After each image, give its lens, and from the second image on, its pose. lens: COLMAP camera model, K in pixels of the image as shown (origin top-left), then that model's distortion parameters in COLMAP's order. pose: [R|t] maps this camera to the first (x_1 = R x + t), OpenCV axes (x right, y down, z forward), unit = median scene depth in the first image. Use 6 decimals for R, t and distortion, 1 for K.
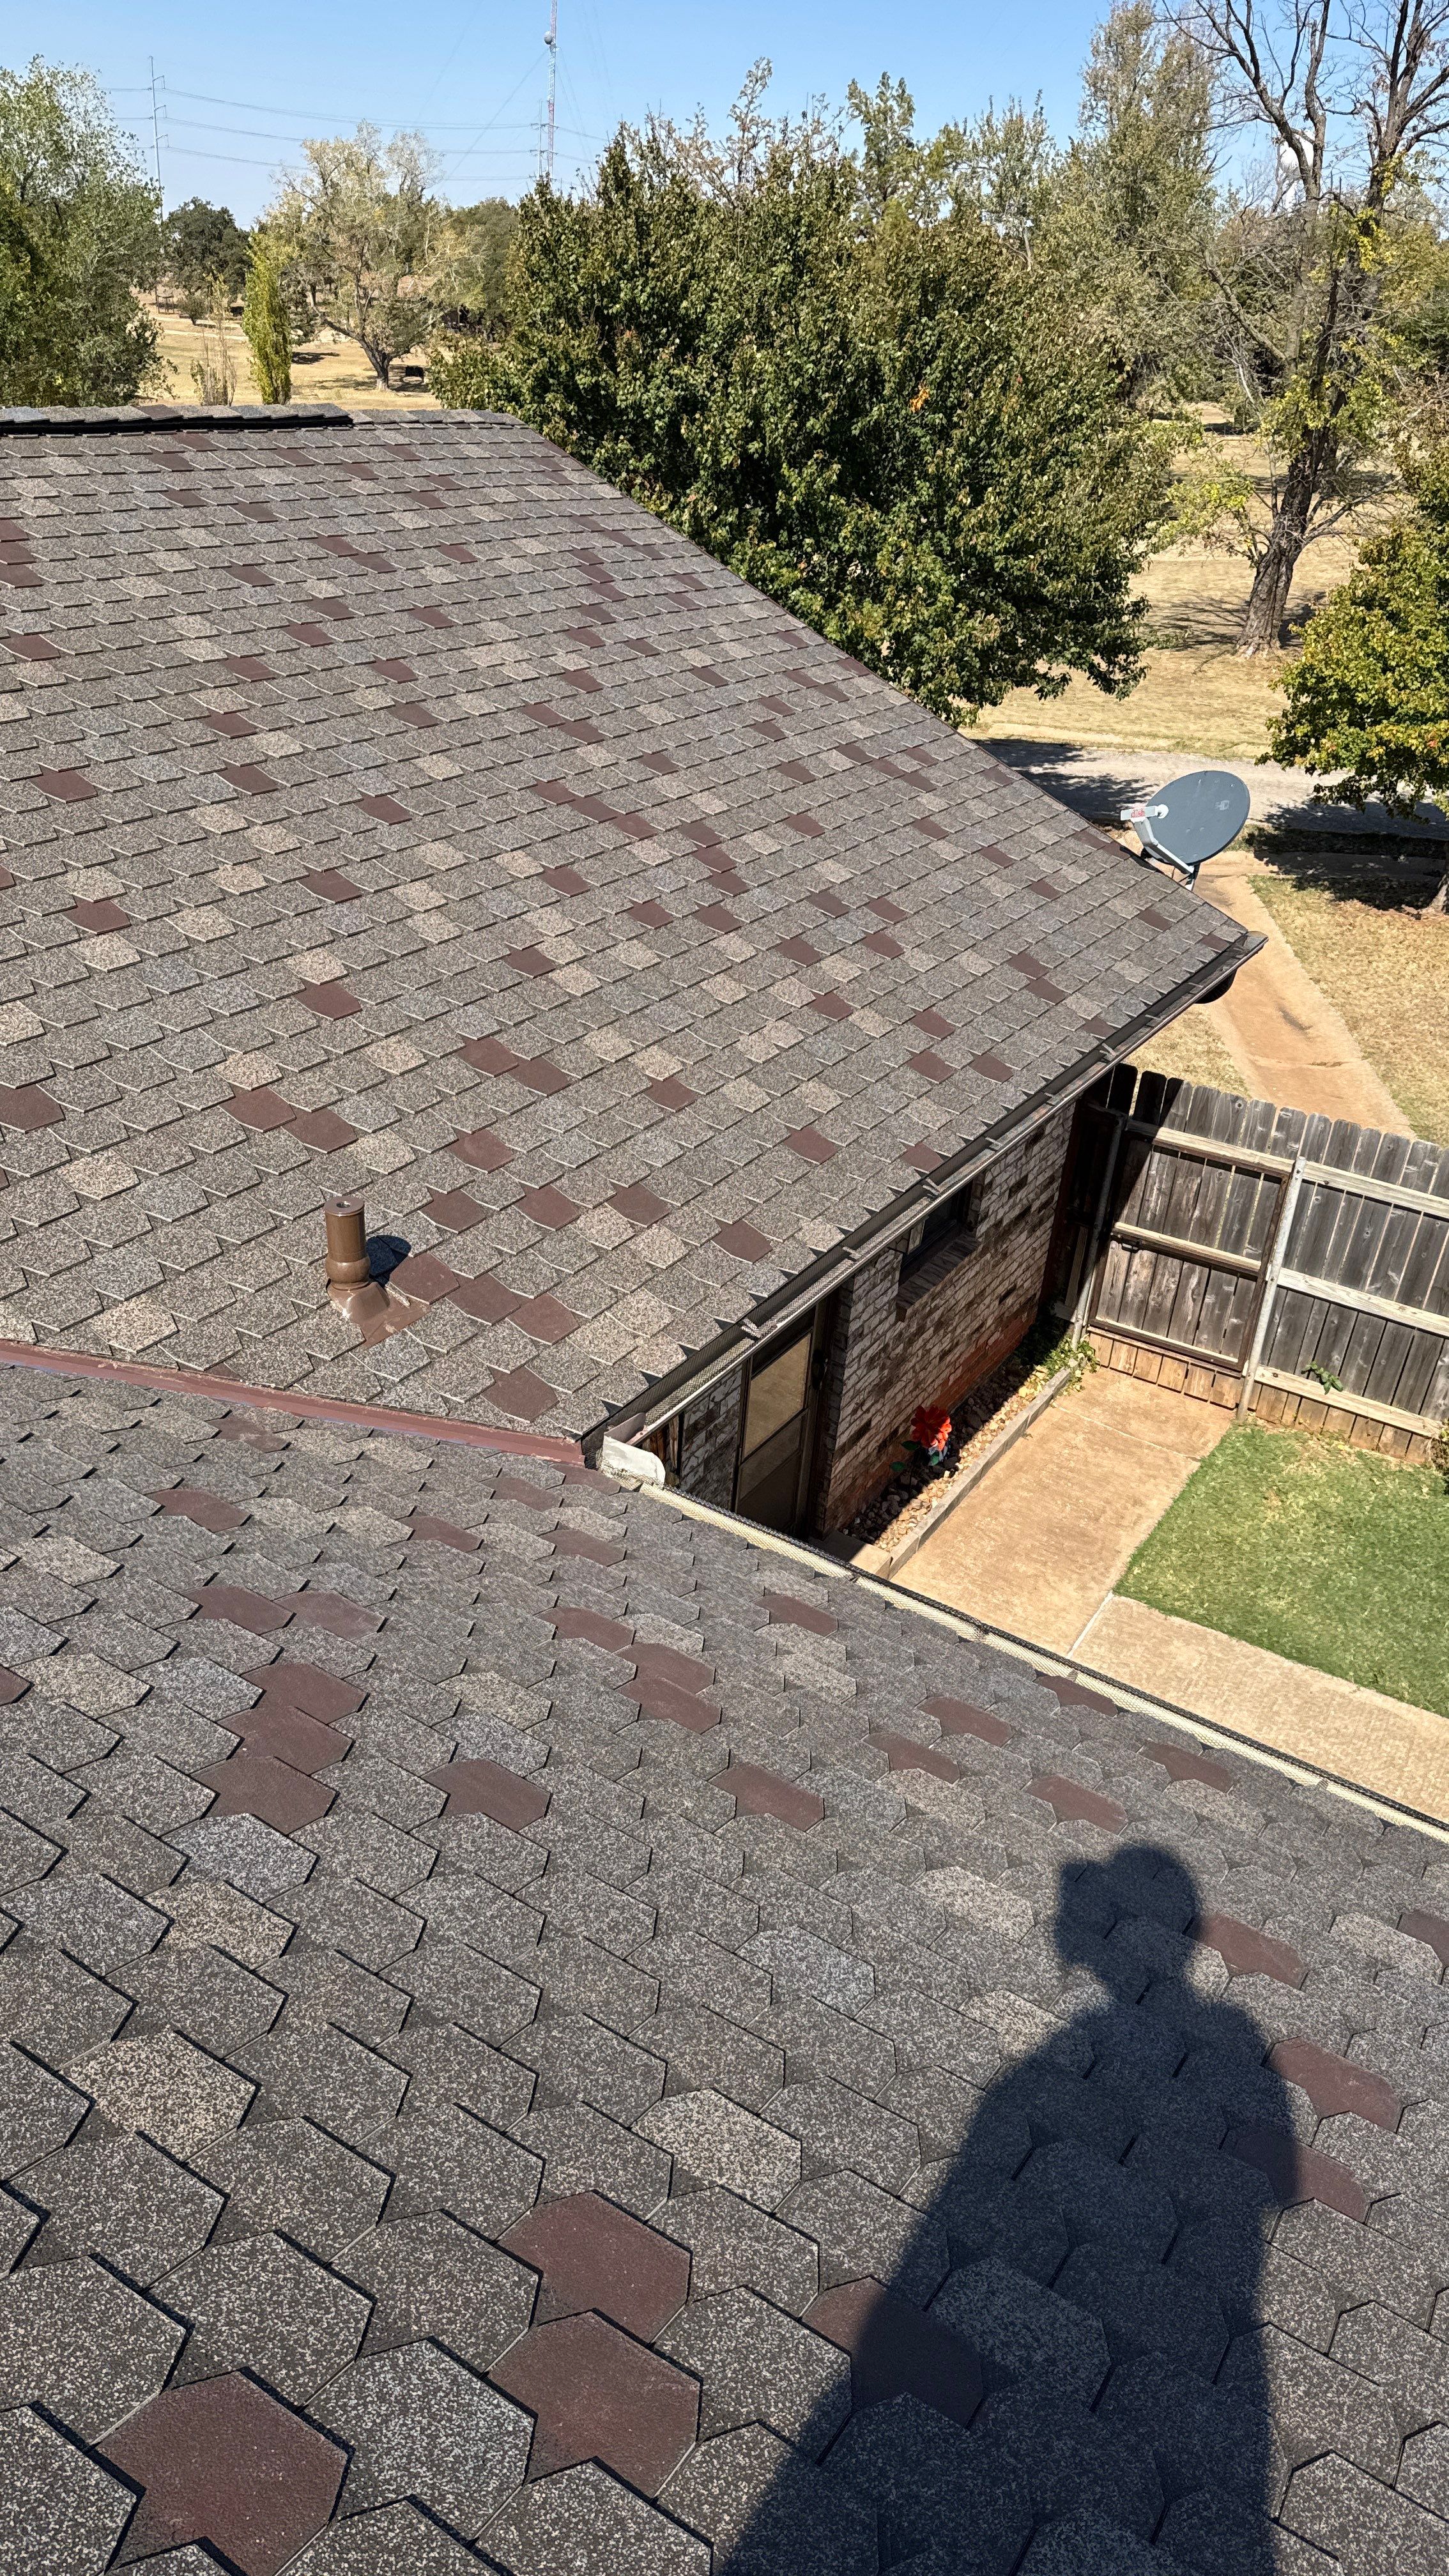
lens RADIAL K [[1809.5, 0, 724.5], [0, 1809.5, 1288.0], [0, 0, 1]] dist [0.123849, -0.177464]
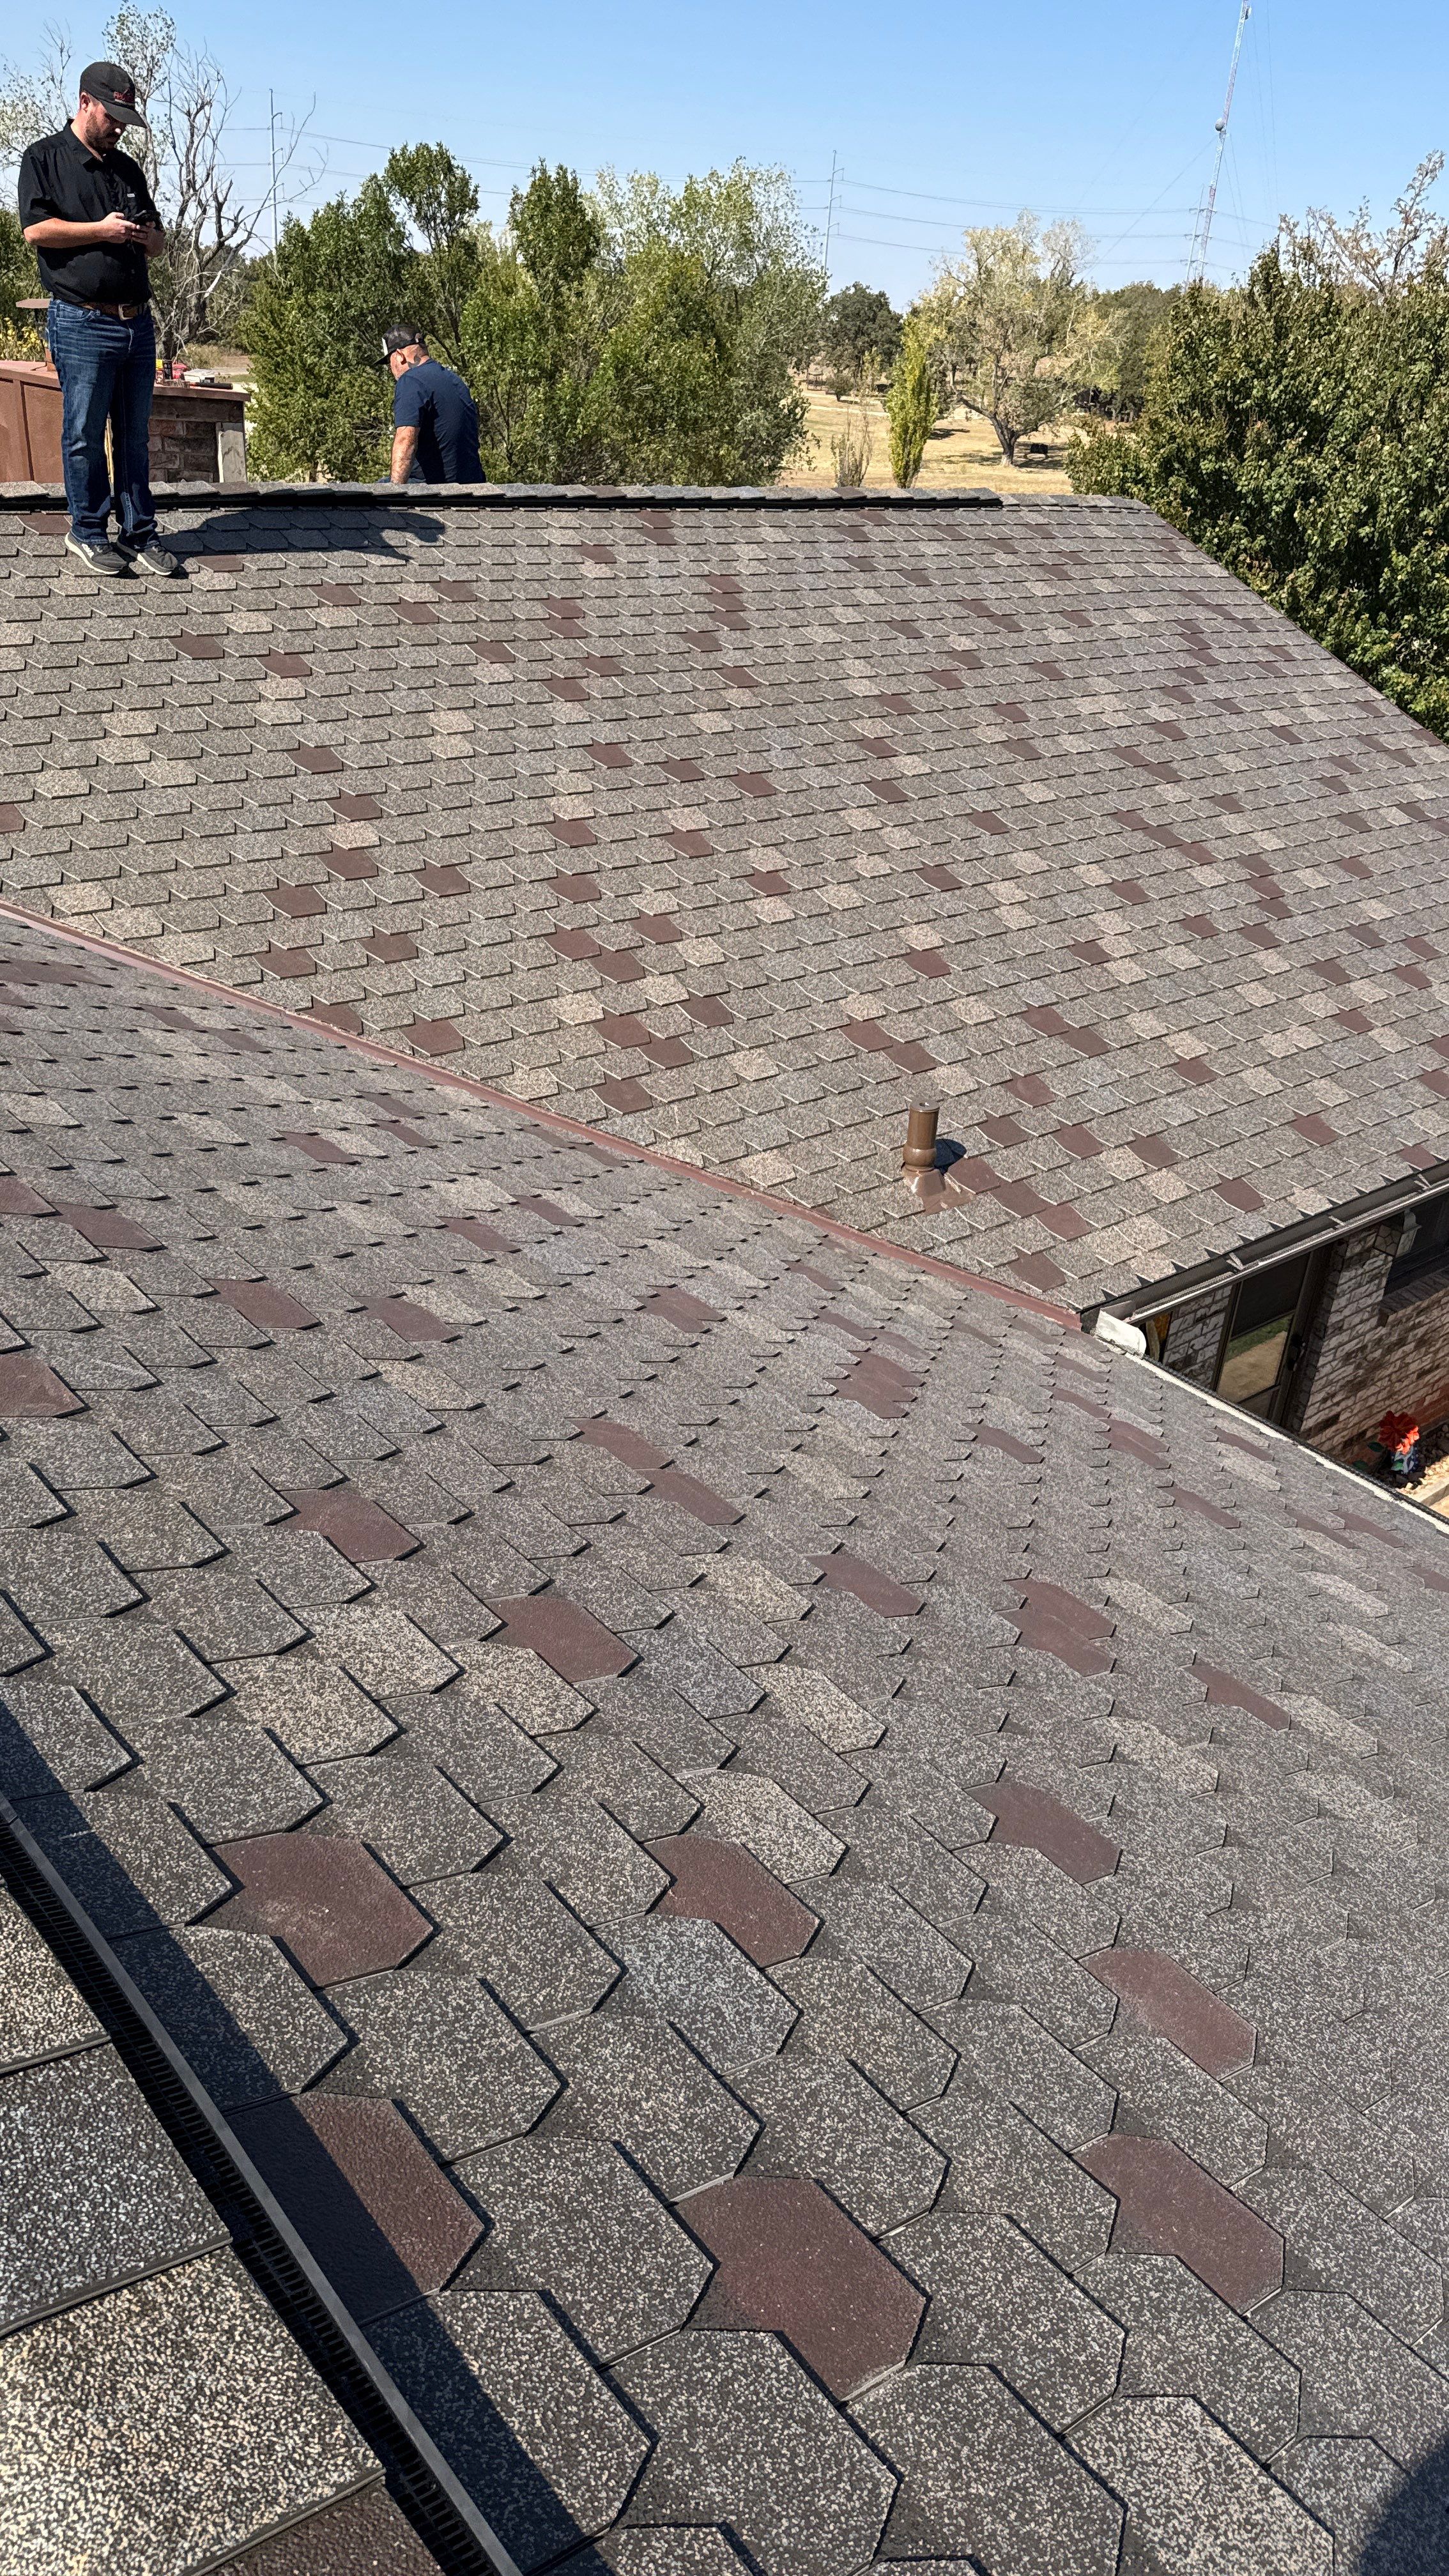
lens RADIAL K [[1841.2, 0, 724.5], [0, 1841.2, 1288.0], [0, 0, 1]] dist [0.187586, -0.349157]
pose [[0.955676, 0.138926, -0.259582, 0.010730], [-0.149284, 0.988581, -0.020522, 0.087140], [0.253767, 0.058364, 0.965503, -0.204182]]
